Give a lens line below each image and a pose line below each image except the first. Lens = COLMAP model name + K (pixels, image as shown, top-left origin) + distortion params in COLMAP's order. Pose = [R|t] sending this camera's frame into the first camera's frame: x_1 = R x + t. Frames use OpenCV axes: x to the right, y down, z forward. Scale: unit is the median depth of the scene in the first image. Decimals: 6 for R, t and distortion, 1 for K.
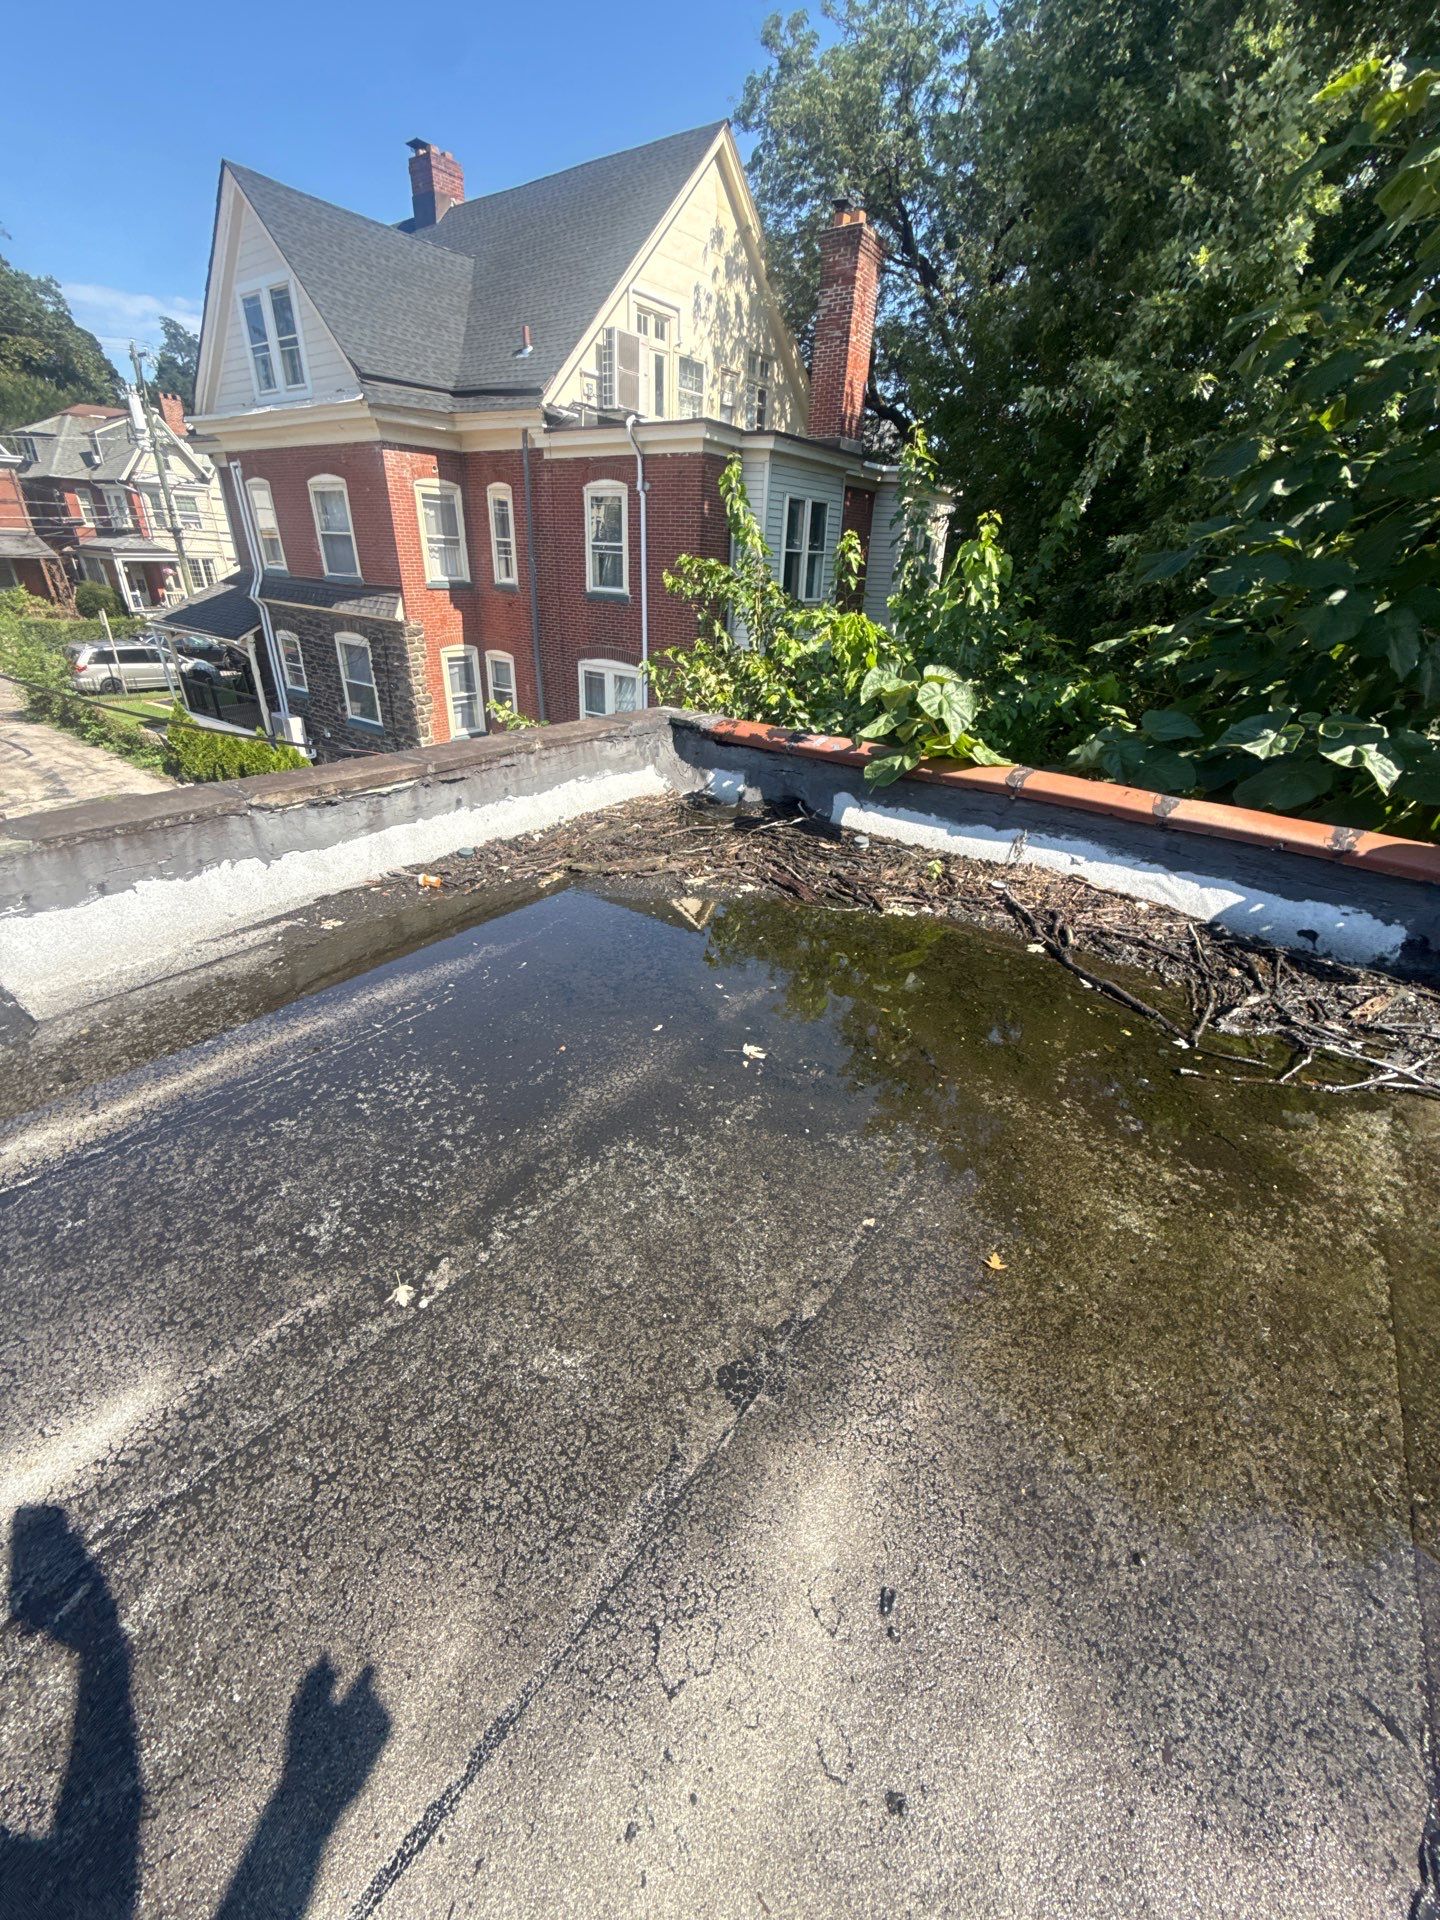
lens RADIAL K [[759.3, 0, 719.2], [0, 759.3, 970.0], [0, 0, 1]] dist [0.002545, -0.001751]
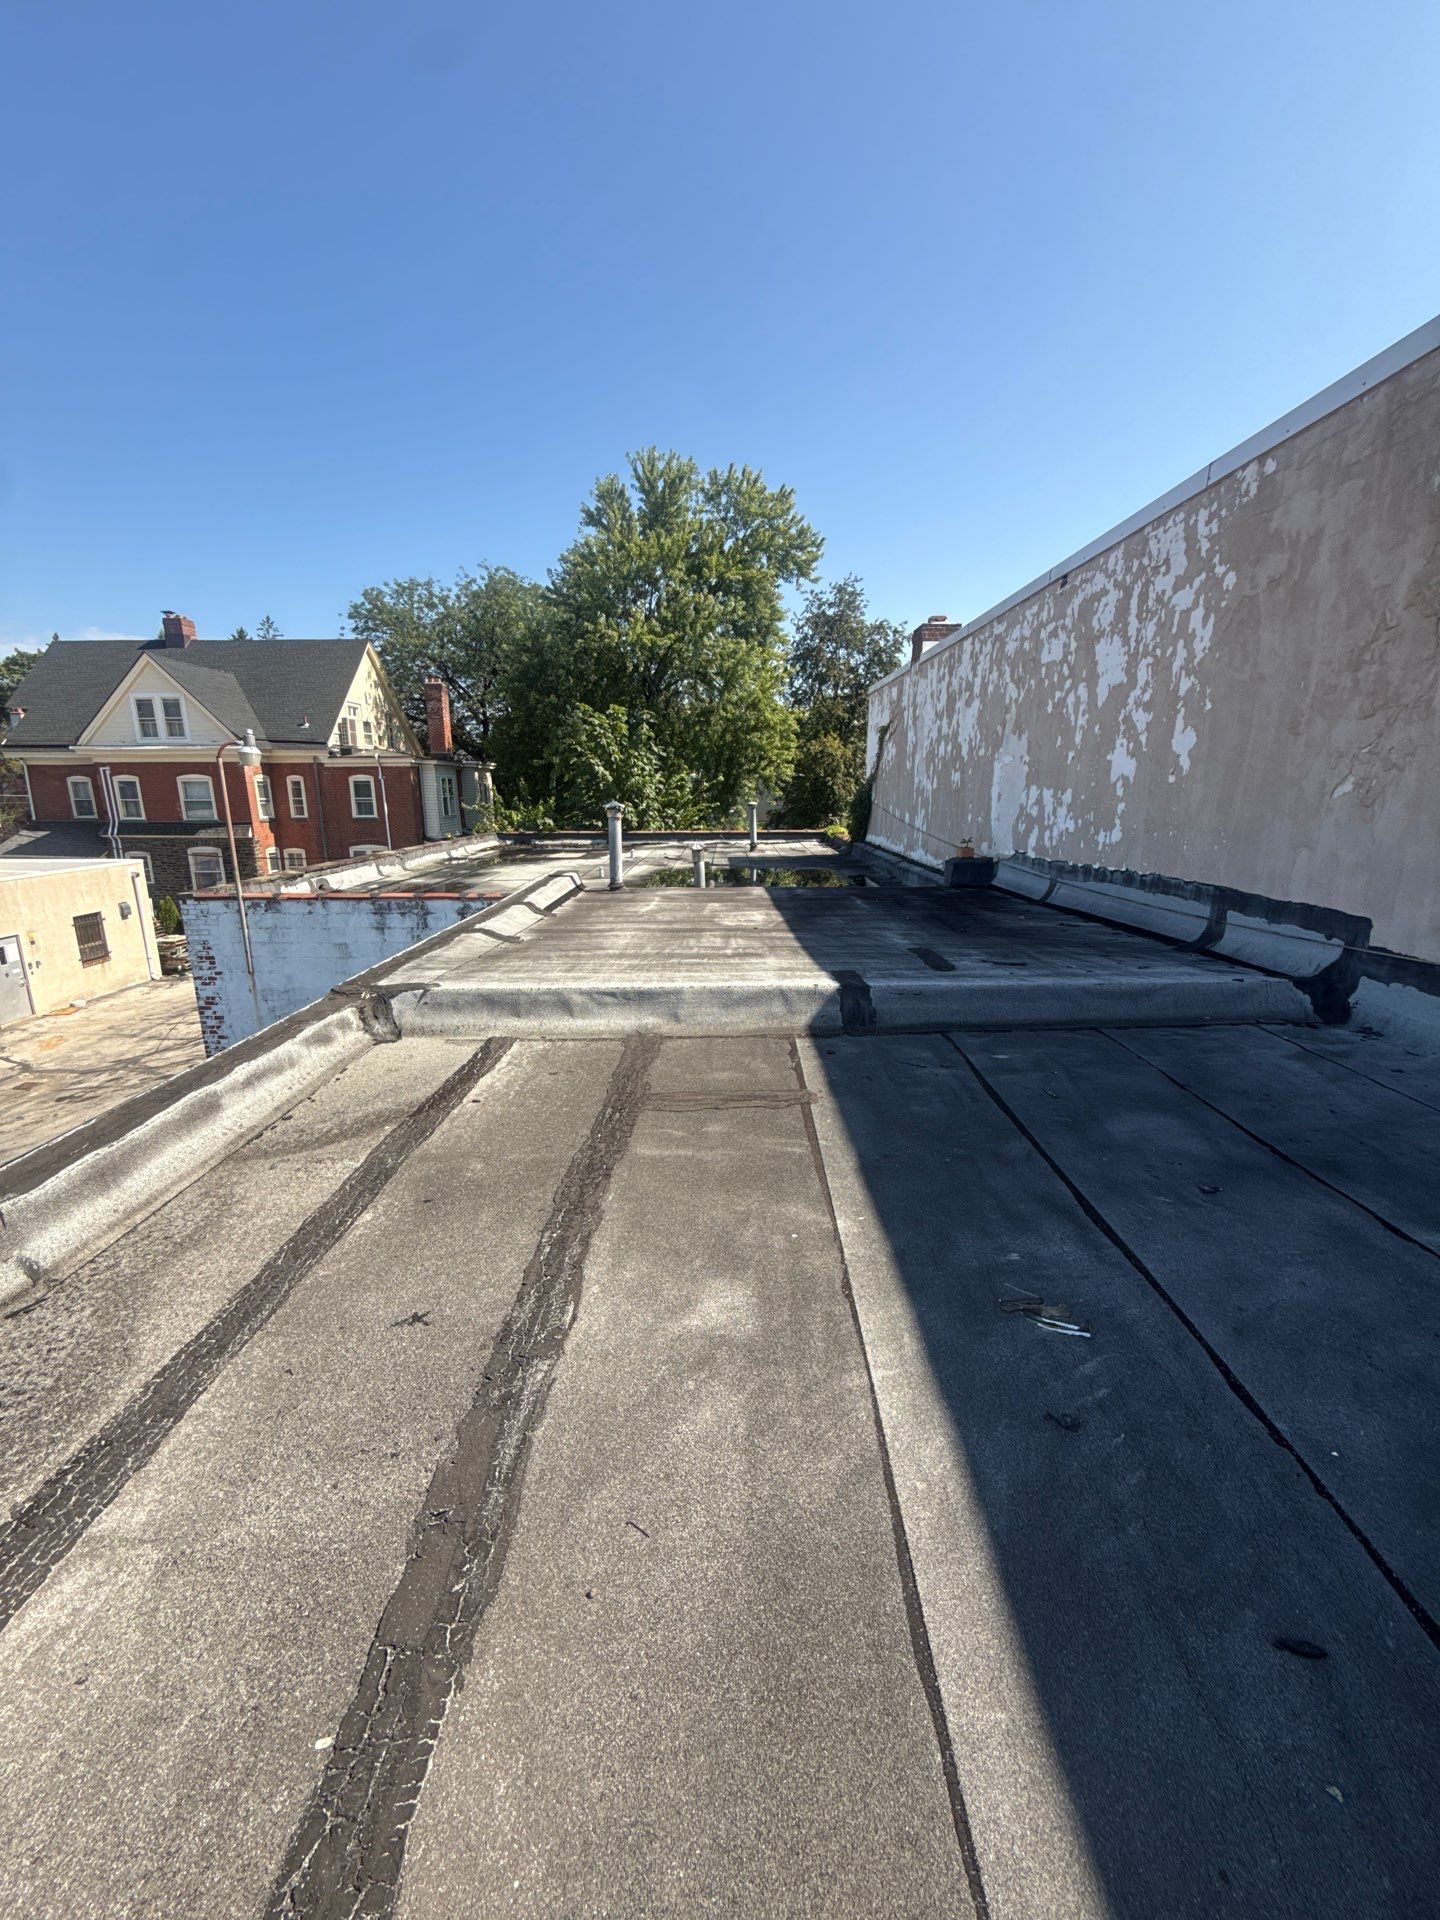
lens RADIAL K [[759.3, 0, 718.6], [0, 759.3, 967.0], [0, 0, 1]] dist [0.002545, -0.001751]
pose [[0.816188, -0.177509, 0.549843, -0.587840], [0.308420, 0.938568, -0.154815, 0.581403], [-0.488584, 0.295941, 0.820795, -1.208341]]
